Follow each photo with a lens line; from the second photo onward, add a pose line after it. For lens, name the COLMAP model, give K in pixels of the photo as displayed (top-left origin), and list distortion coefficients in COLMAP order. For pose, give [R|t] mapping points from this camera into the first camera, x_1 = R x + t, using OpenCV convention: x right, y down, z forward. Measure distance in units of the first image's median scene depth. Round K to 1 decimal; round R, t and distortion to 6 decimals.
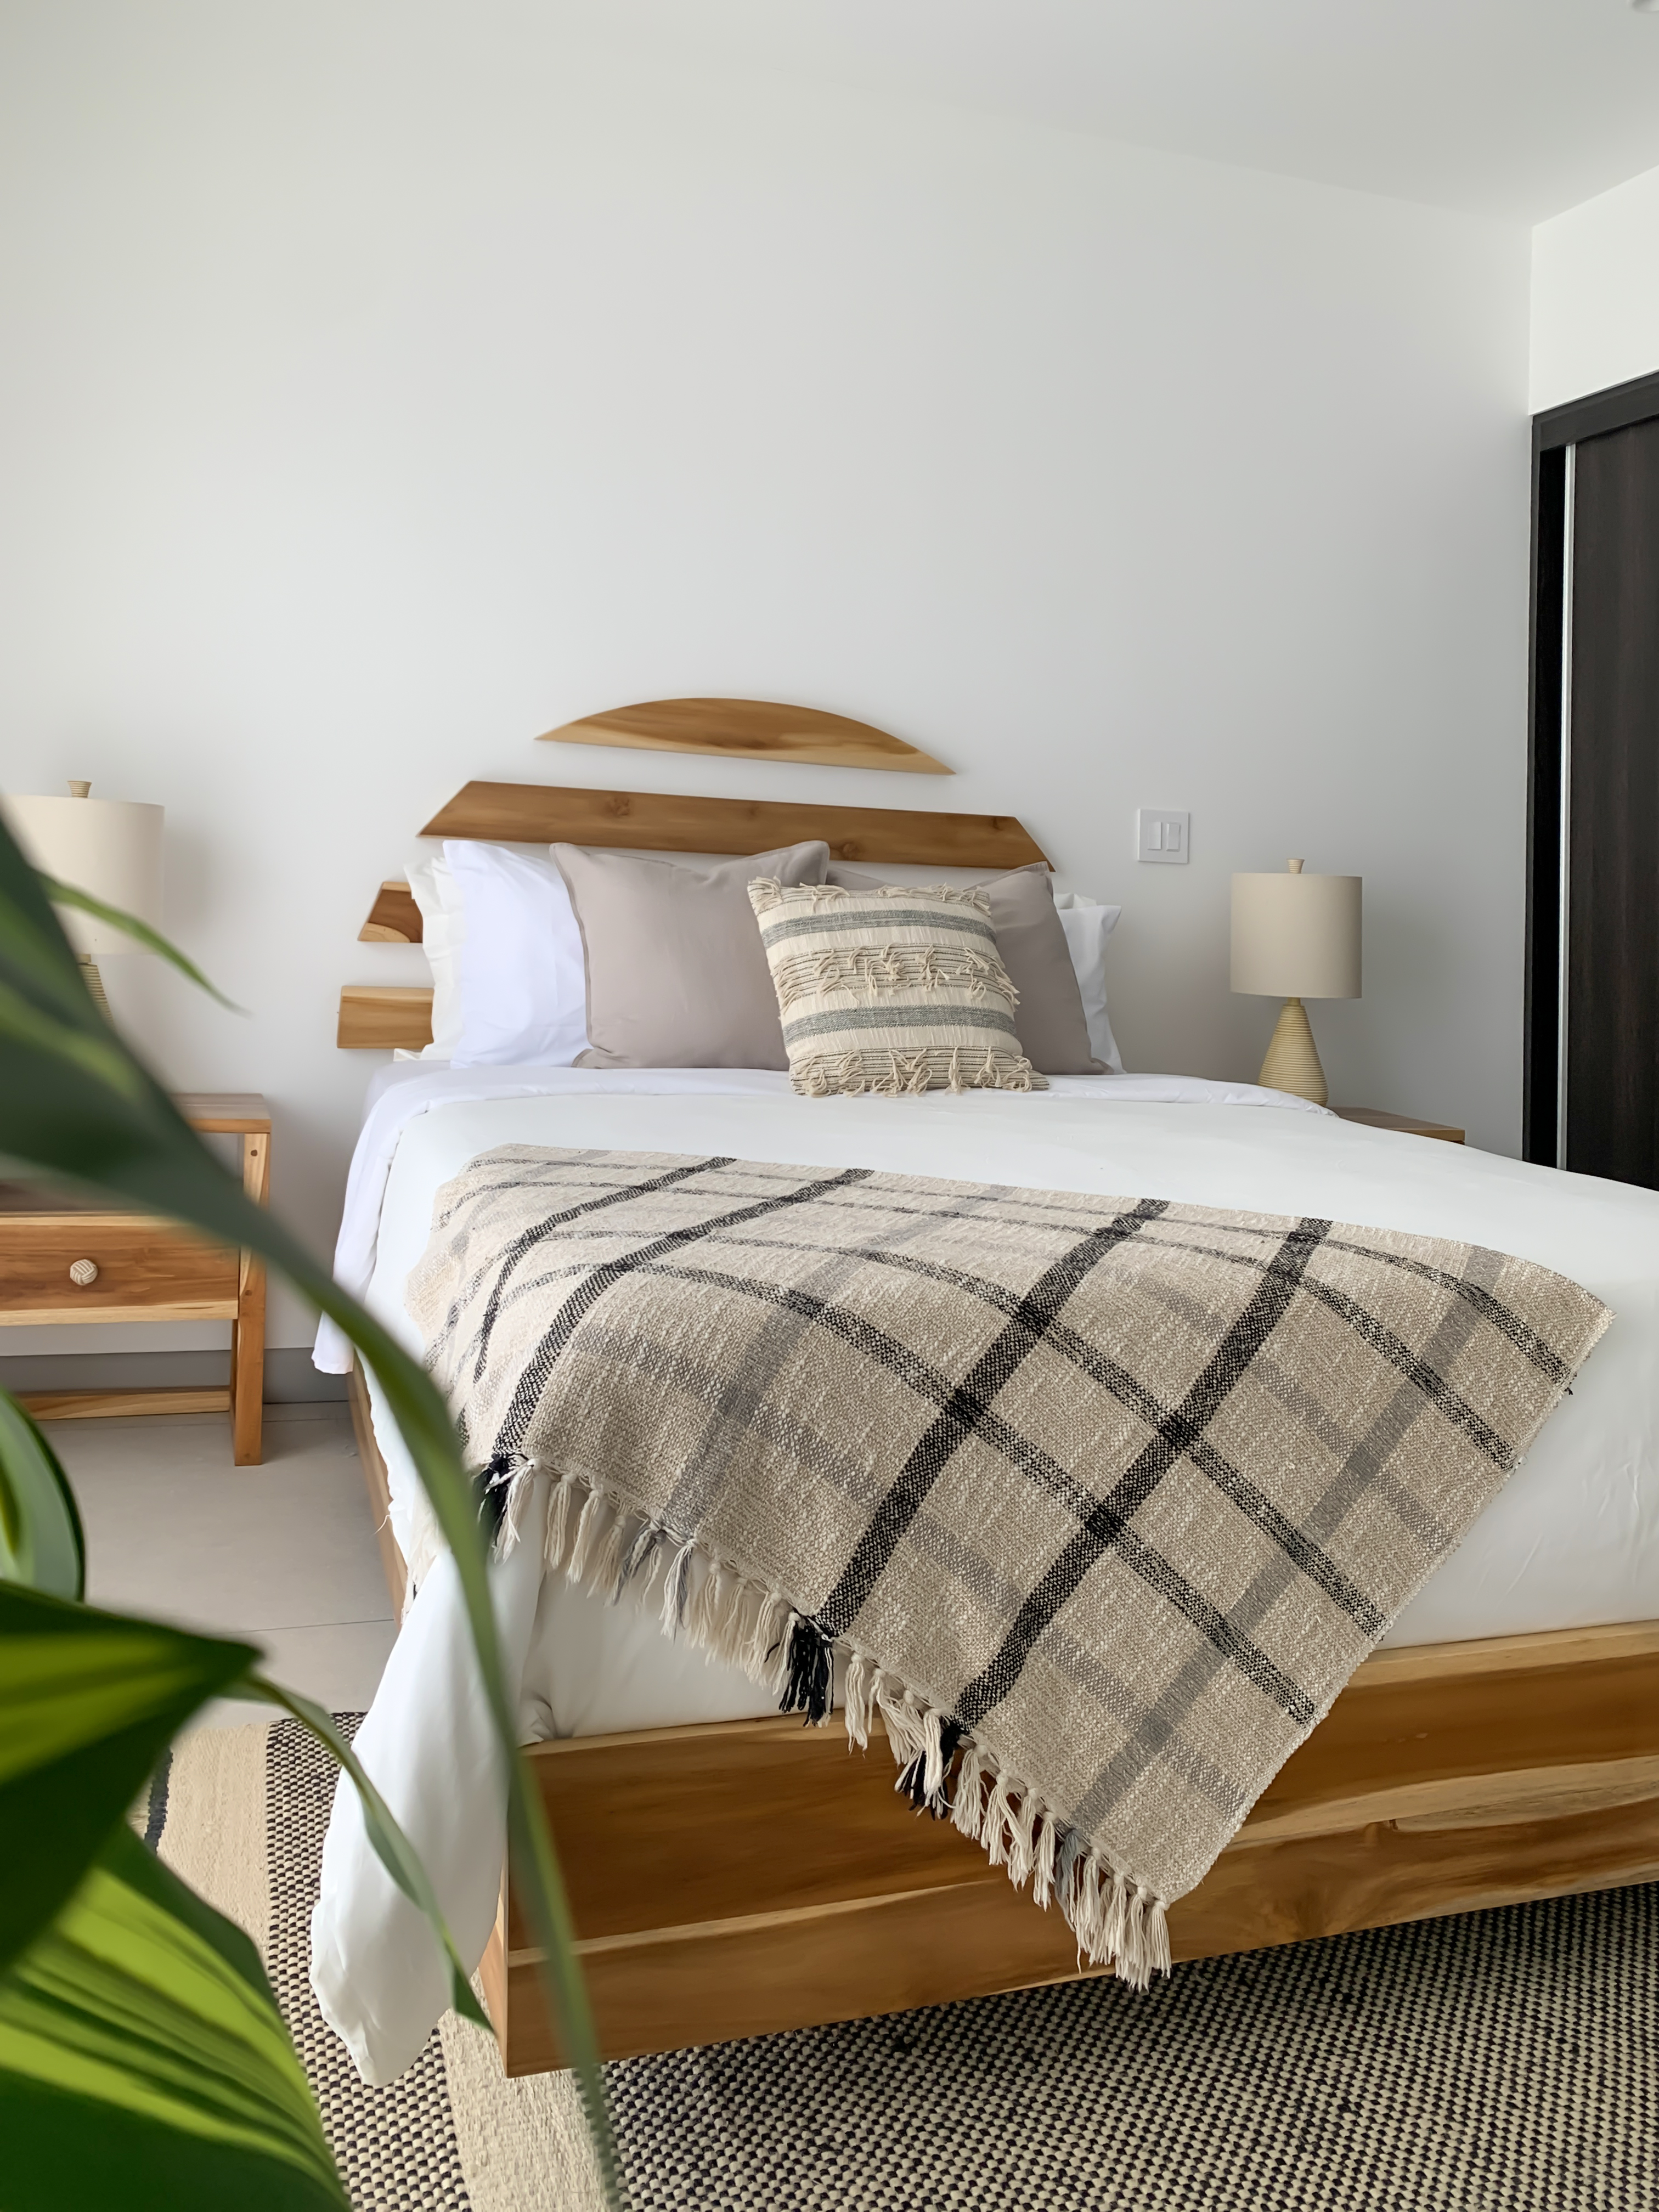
lens RADIAL K [[1653.3, 0, 828.9], [0, 1653.3, 965.6], [0, 0, 1]] dist [0.011542, -0.001286]
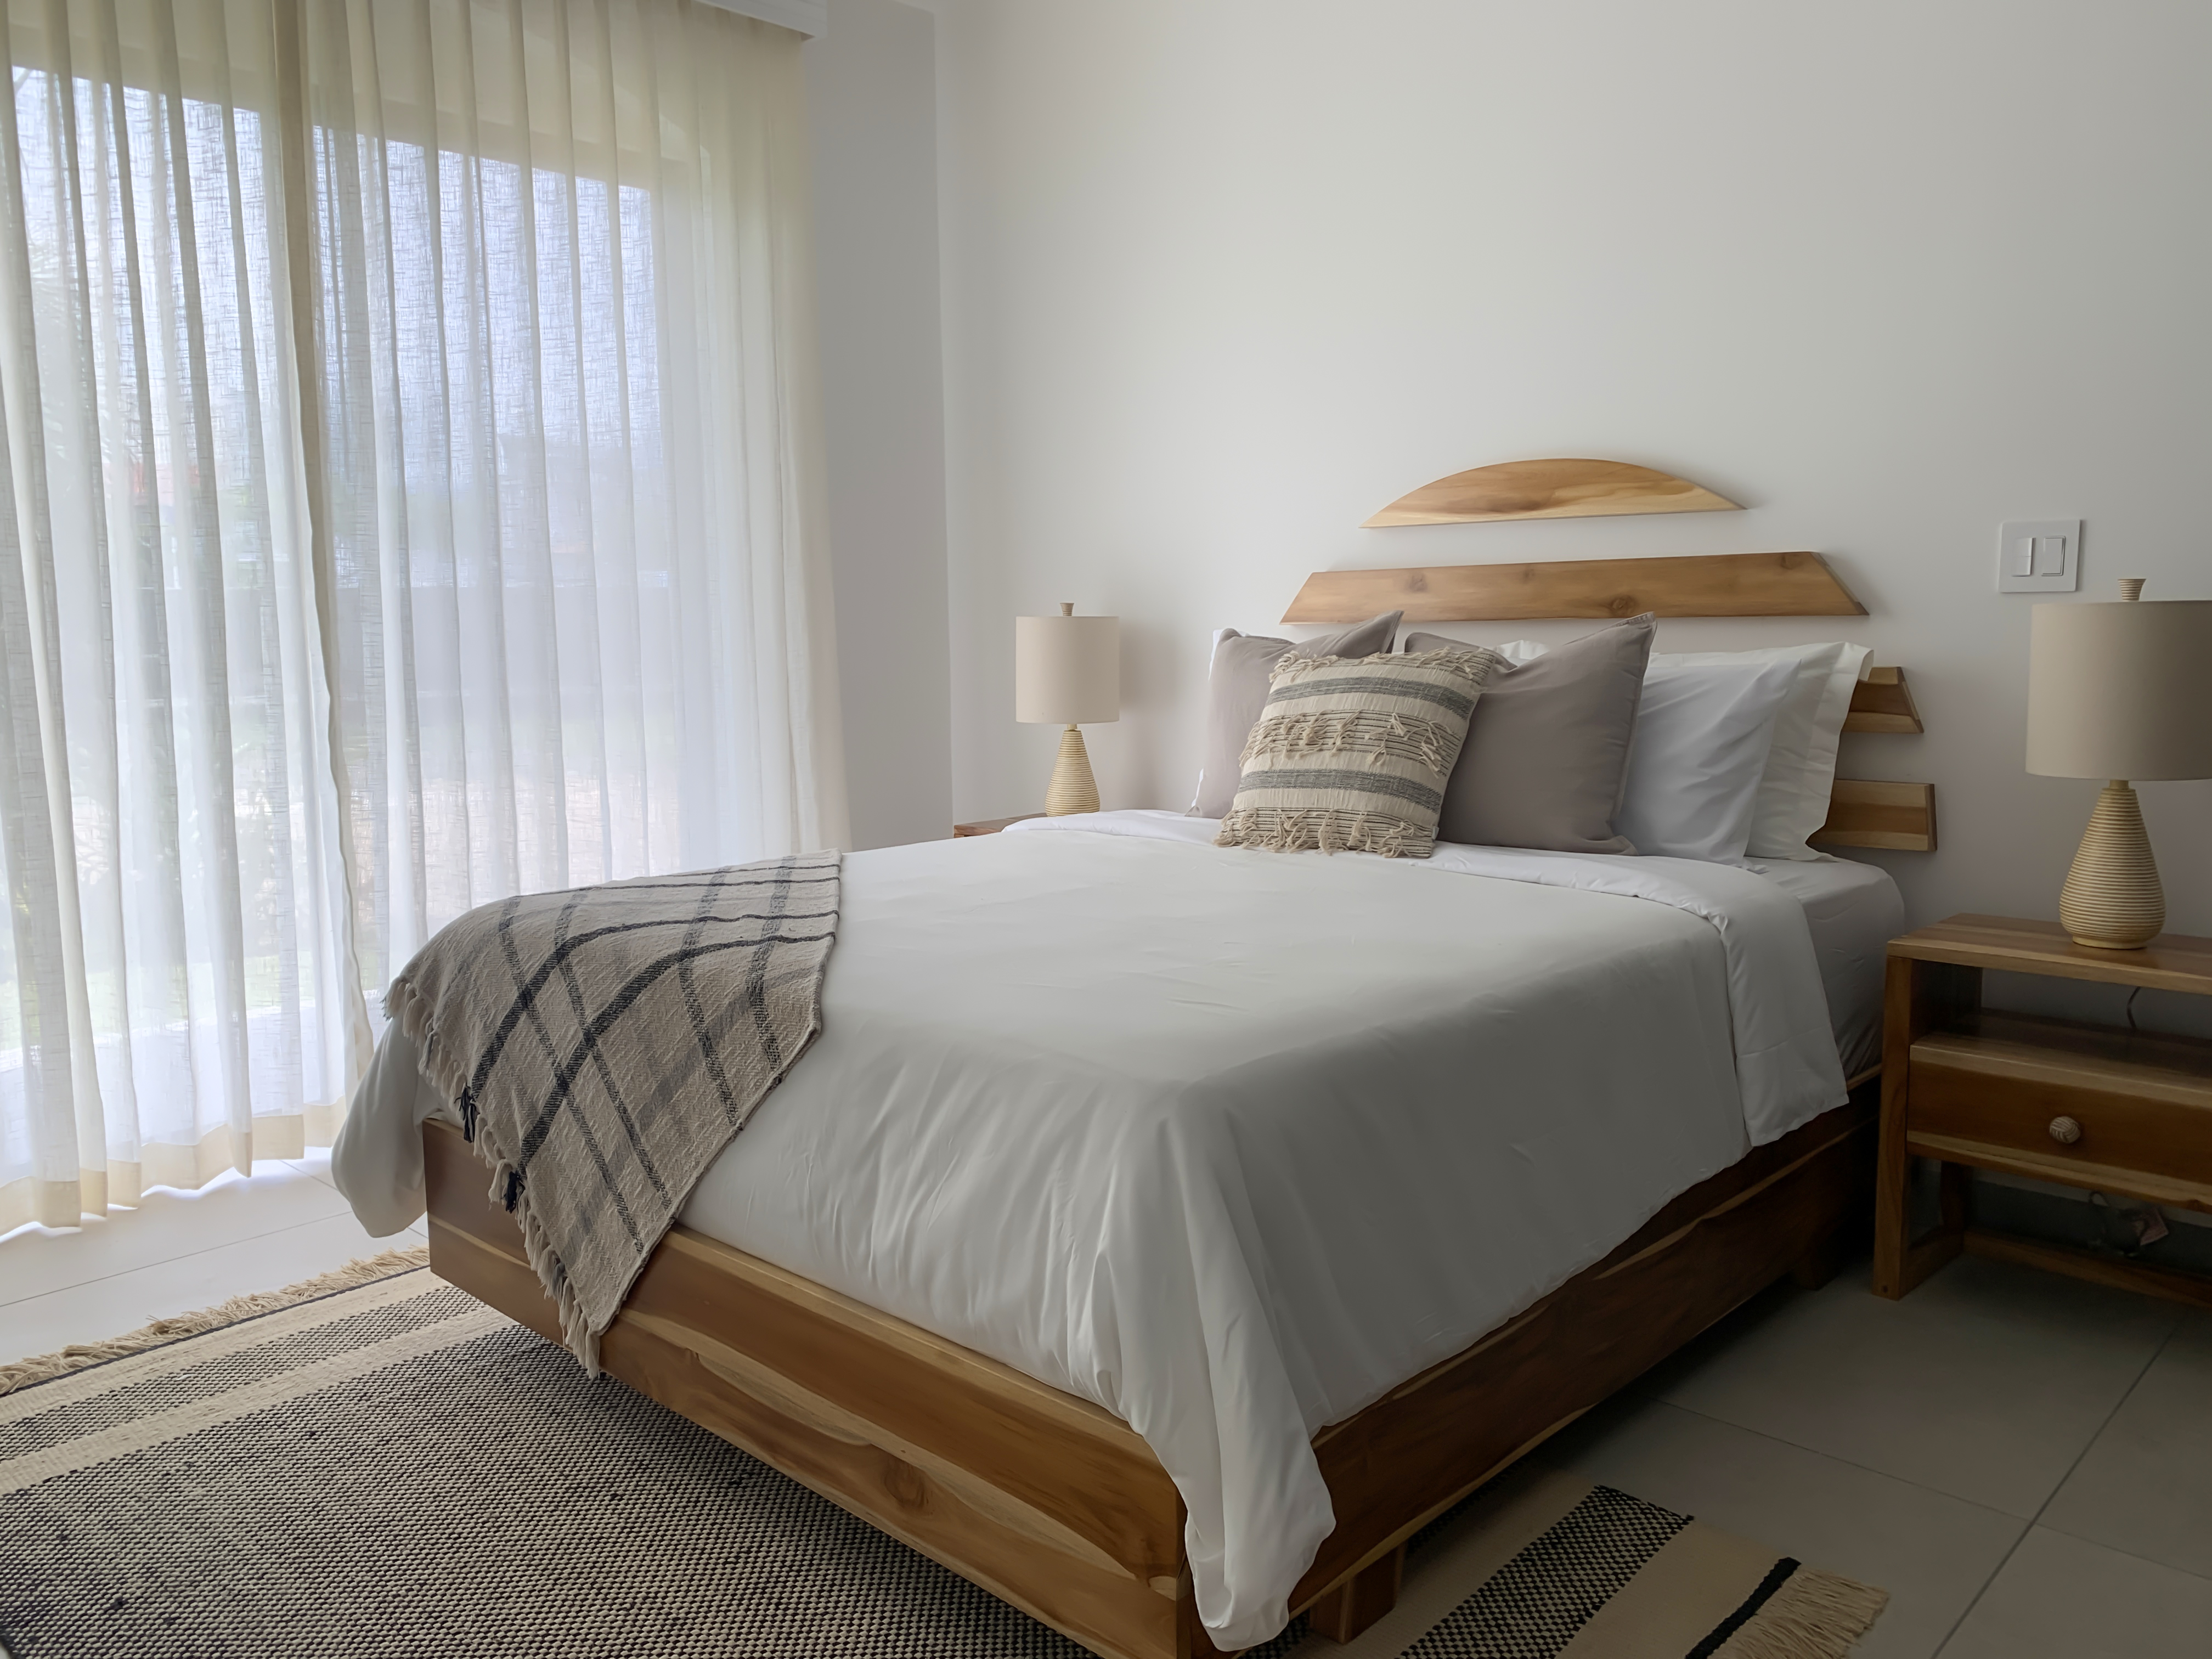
lens RADIAL K [[1712.9, 0, 1082.0], [0, 1712.9, 835.1], [0, 0, 1]] dist [0.030994, -0.032824]
pose [[0.462775, 0.057539, -0.884607, 1.663236], [0.002224, 0.997813, 0.066066, -0.011797], [0.886473, -0.032541, 0.461634, 0.608999]]
